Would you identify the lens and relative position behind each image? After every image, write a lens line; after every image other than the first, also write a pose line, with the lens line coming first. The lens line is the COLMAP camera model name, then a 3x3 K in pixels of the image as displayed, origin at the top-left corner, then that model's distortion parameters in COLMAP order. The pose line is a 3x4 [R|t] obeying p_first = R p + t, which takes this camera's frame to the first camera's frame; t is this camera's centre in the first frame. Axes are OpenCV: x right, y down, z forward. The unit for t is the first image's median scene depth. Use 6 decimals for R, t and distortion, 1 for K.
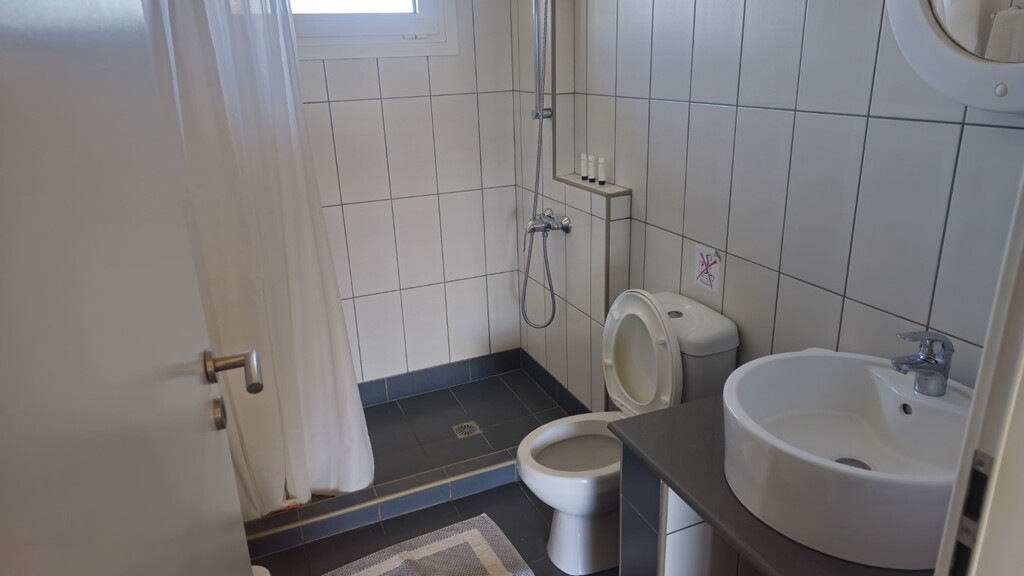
lens RADIAL K [[675.1, 0, 517.0], [0, 675.1, 286.4], [0, 0, 1]] dist [0.042162, -0.021940]
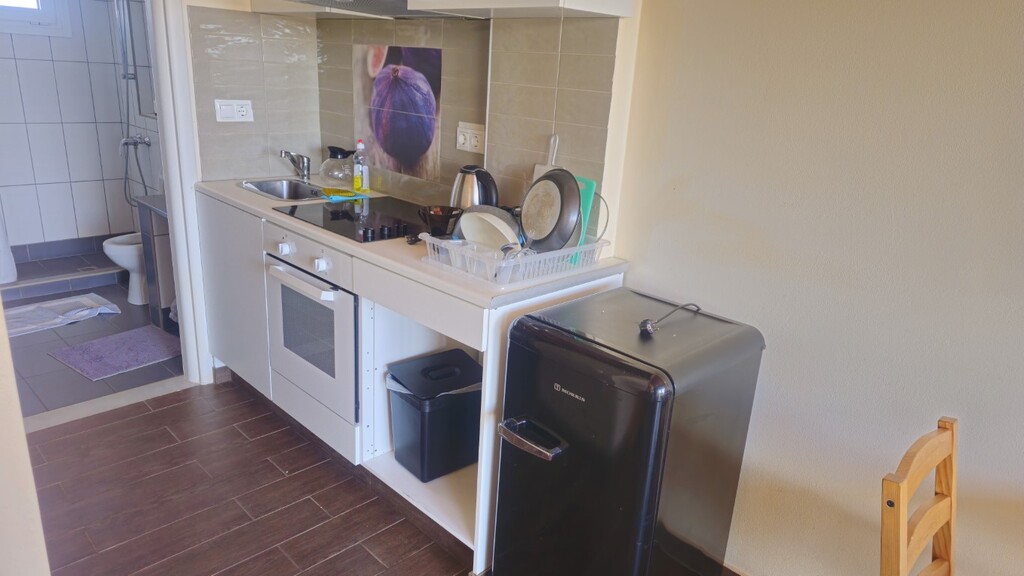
lens RADIAL K [[675.1, 0, 507.1], [0, 675.1, 286.6], [0, 0, 1]] dist [0.042162, -0.021940]
pose [[0.915986, -0.034393, 0.399732, 0.202784], [0.039198, 0.999224, -0.003849, 0.324607], [-0.399290, 0.019195, 0.916624, -0.977316]]
